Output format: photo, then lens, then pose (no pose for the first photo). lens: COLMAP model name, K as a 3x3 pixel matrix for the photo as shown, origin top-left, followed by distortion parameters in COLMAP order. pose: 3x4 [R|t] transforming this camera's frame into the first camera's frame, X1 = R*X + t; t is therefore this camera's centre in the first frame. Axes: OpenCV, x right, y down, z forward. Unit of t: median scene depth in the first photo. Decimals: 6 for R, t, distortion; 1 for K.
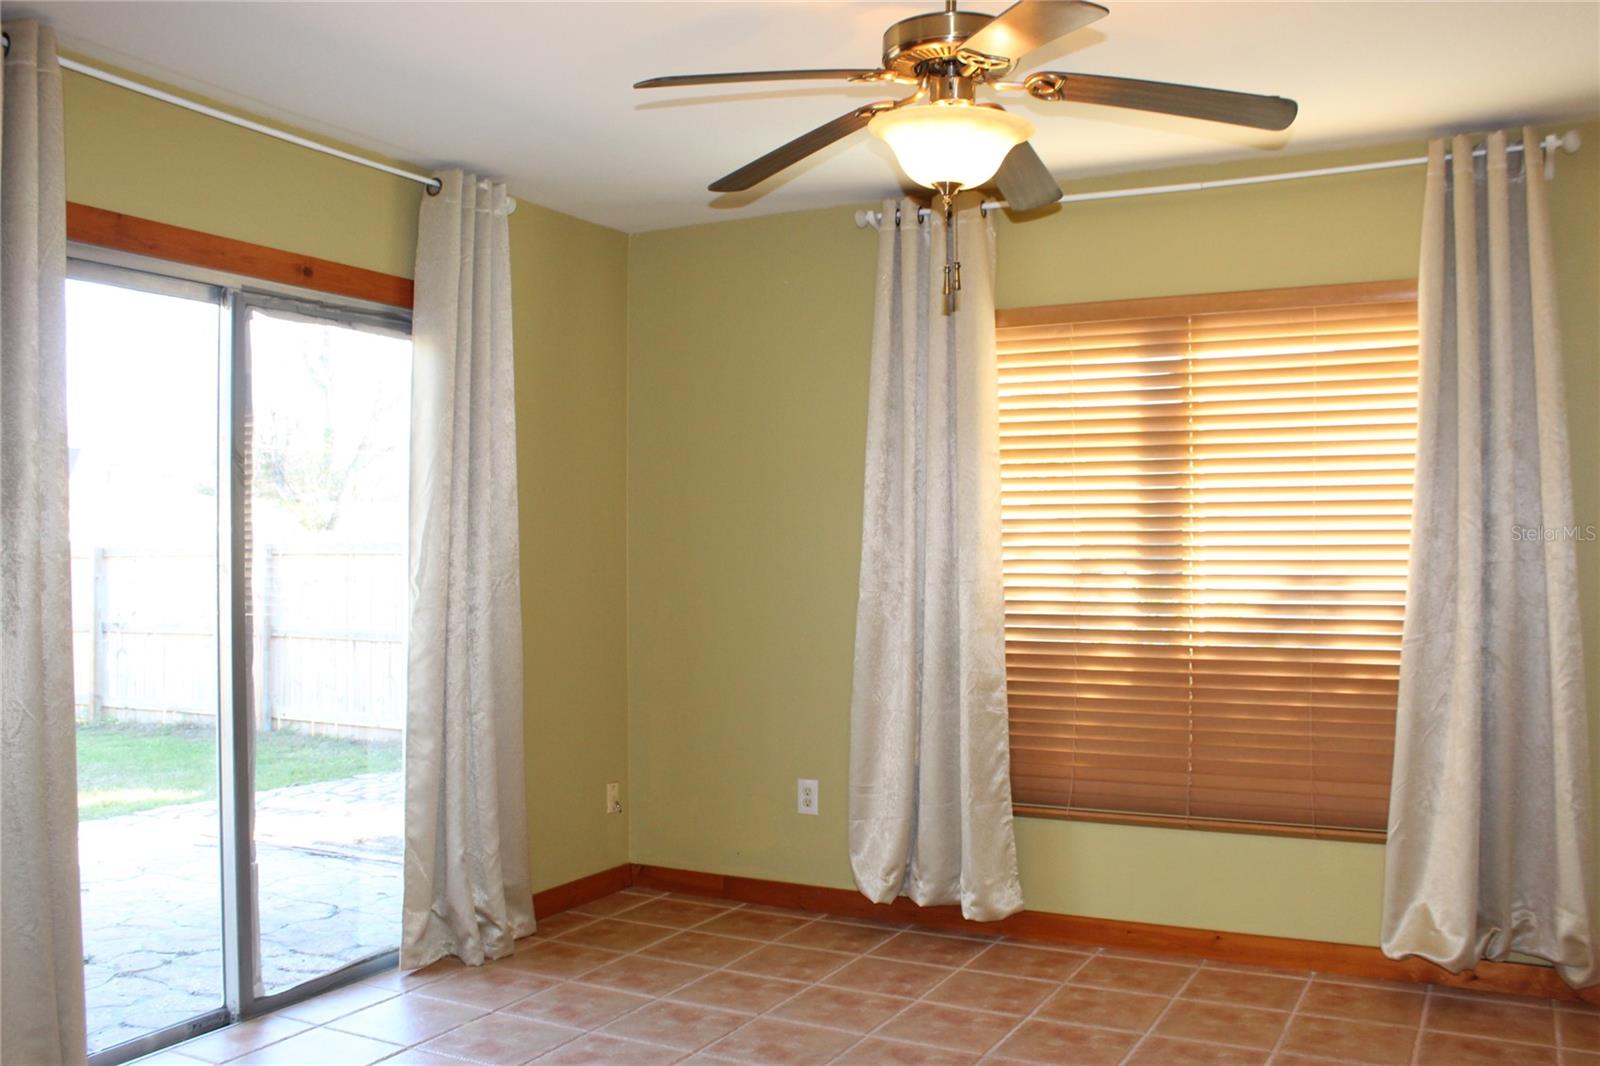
lens RADIAL K [[1400.5, 0, 823.3], [0, 1400.5, 540.9], [0, 0, 1]] dist [-0.163354, 0.193267]
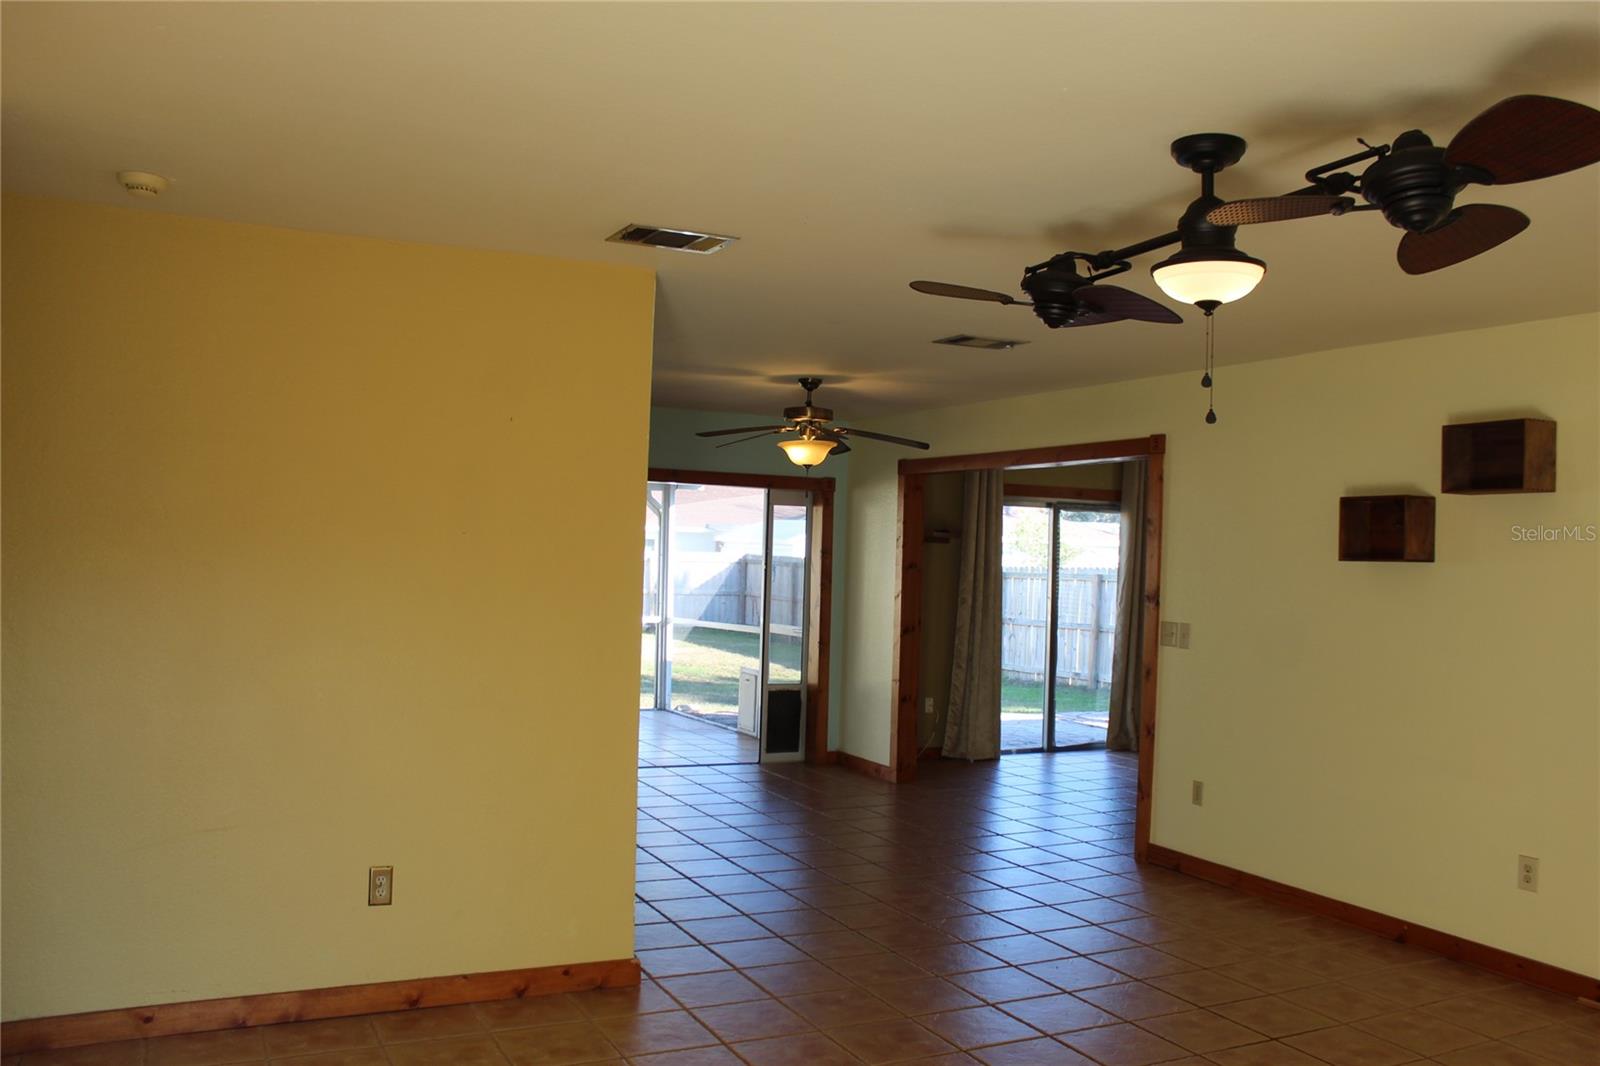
lens RADIAL K [[1348.4, 0, 790.0], [0, 1348.4, 534.7], [0, 0, 1]] dist [-0.158981, 0.149995]
pose [[0.800986, 0.020395, -0.598336, 0.732164], [-0.028680, 0.999579, -0.004320, -0.076961], [0.597996, 0.020621, 0.801234, -1.438442]]
